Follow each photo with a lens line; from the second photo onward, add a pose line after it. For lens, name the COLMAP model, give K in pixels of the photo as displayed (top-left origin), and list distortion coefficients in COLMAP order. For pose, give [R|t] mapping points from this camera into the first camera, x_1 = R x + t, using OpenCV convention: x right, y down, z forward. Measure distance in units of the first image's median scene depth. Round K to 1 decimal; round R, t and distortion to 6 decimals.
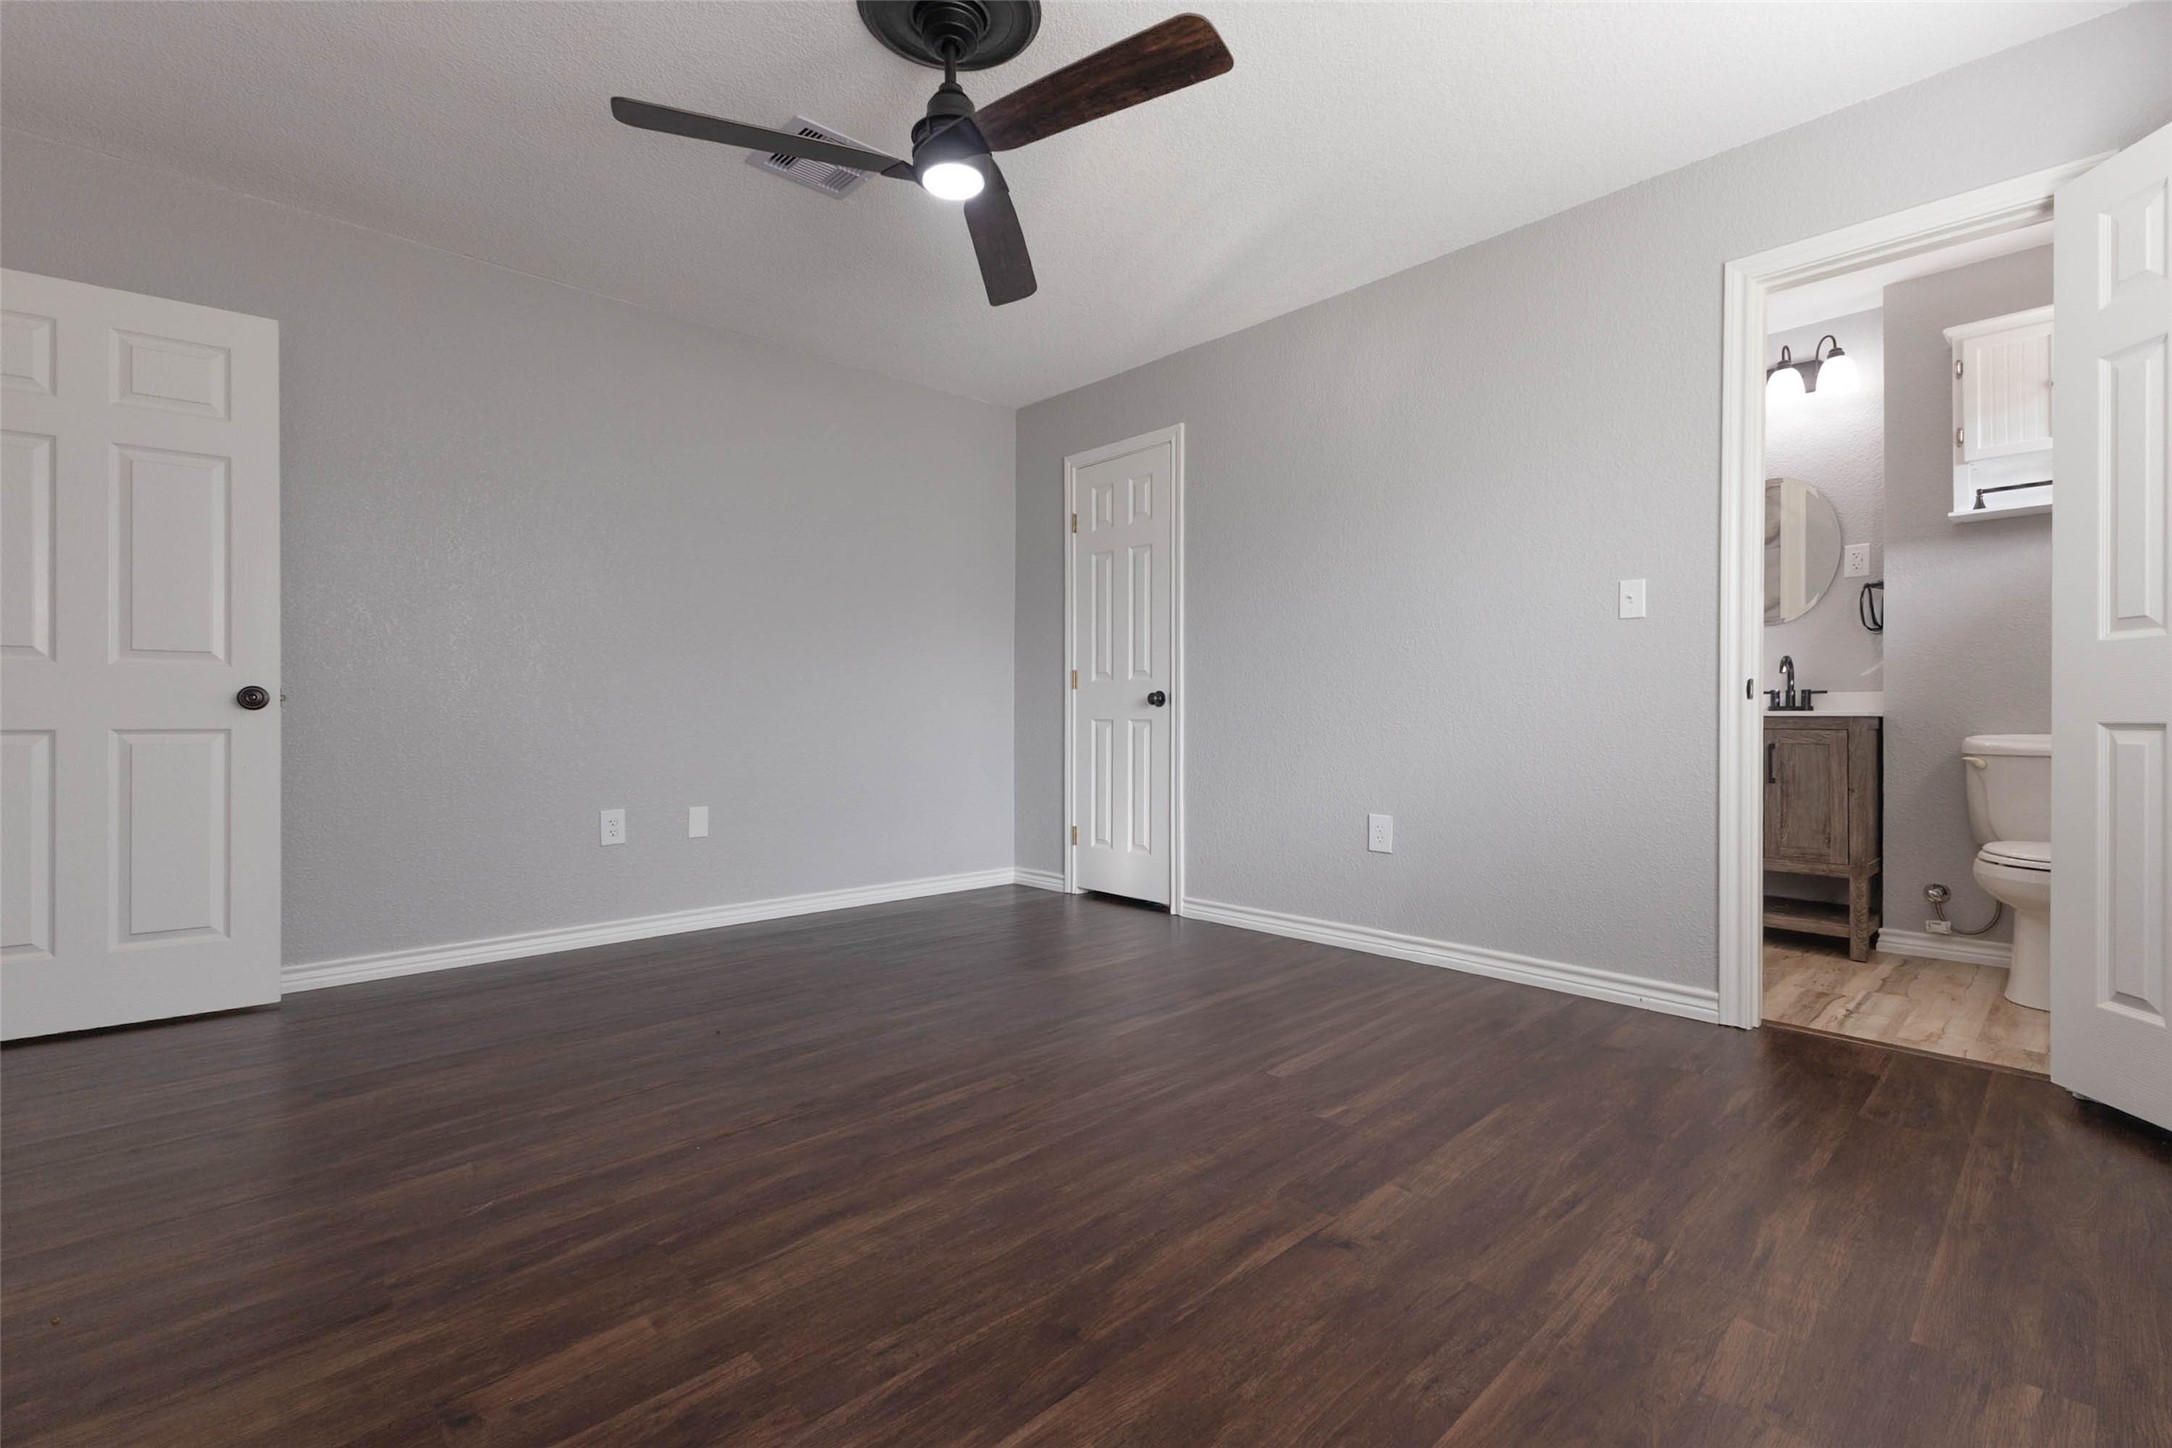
lens RADIAL K [[950.4, 0, 1109.2], [0, 950.4, 709.0], [0, 0, 1]] dist [0.001064, 0.000166]
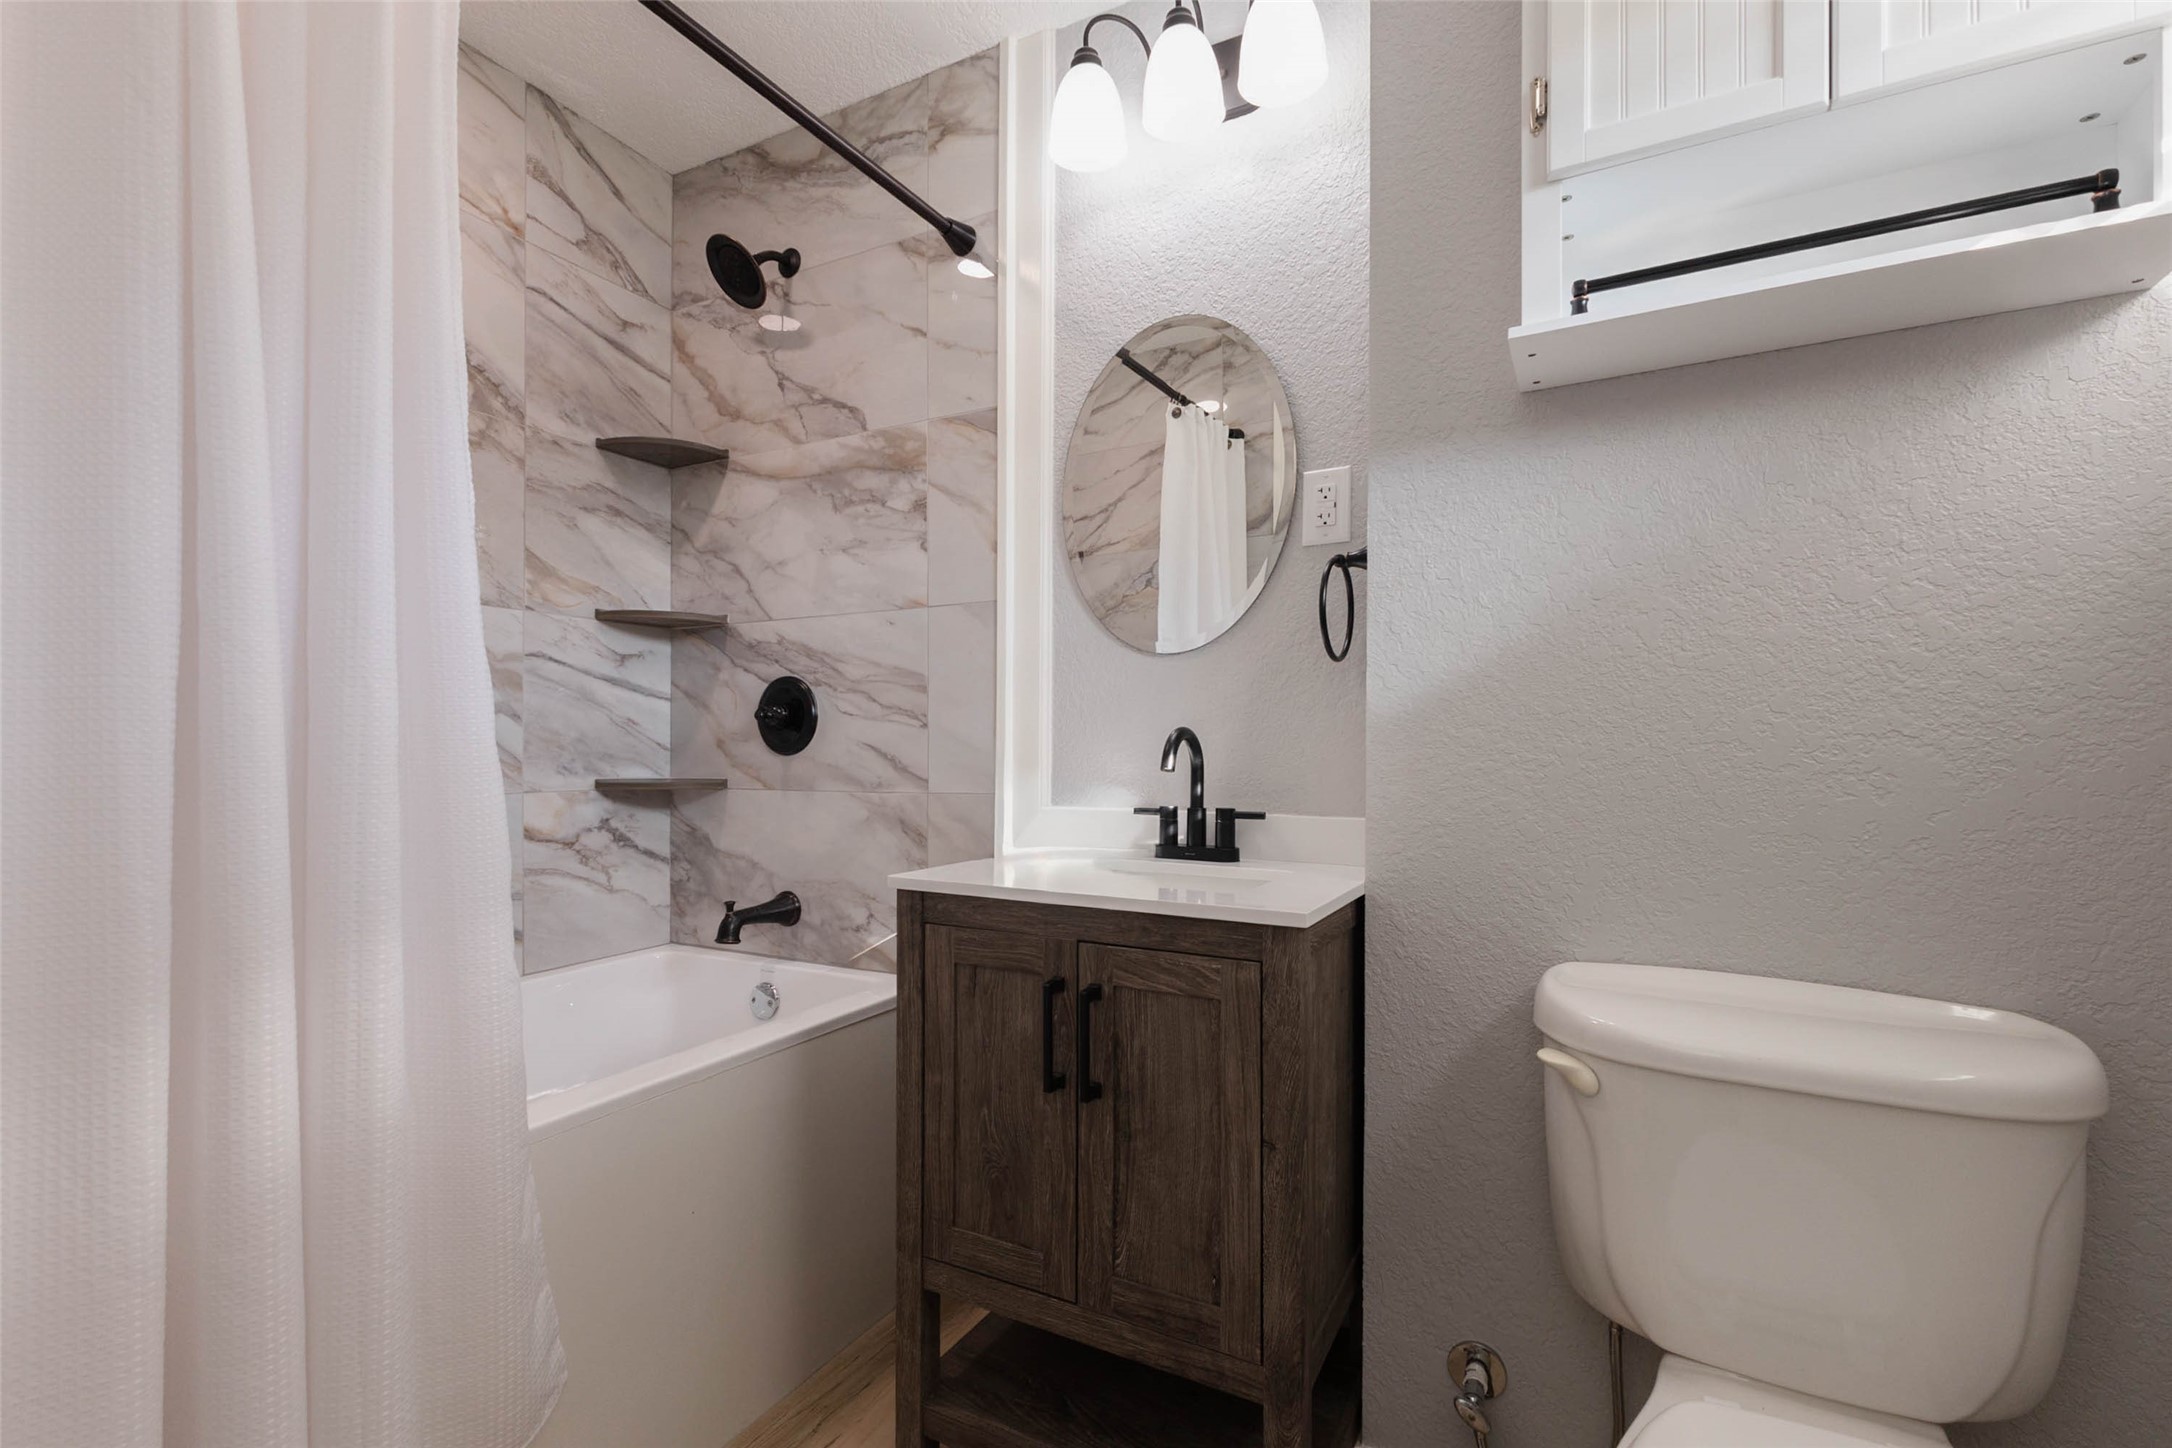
lens RADIAL K [[941.5, 0, 1078.6], [0, 941.5, 733.6], [0, 0, 1]] dist [0.006939, 0.000335]
pose [[0.951942, 0.007620, 0.306182, 0.575313], [-0.006943, 0.999970, -0.003300, -0.054937], [-0.306198, 0.001015, 0.951967, 0.659335]]
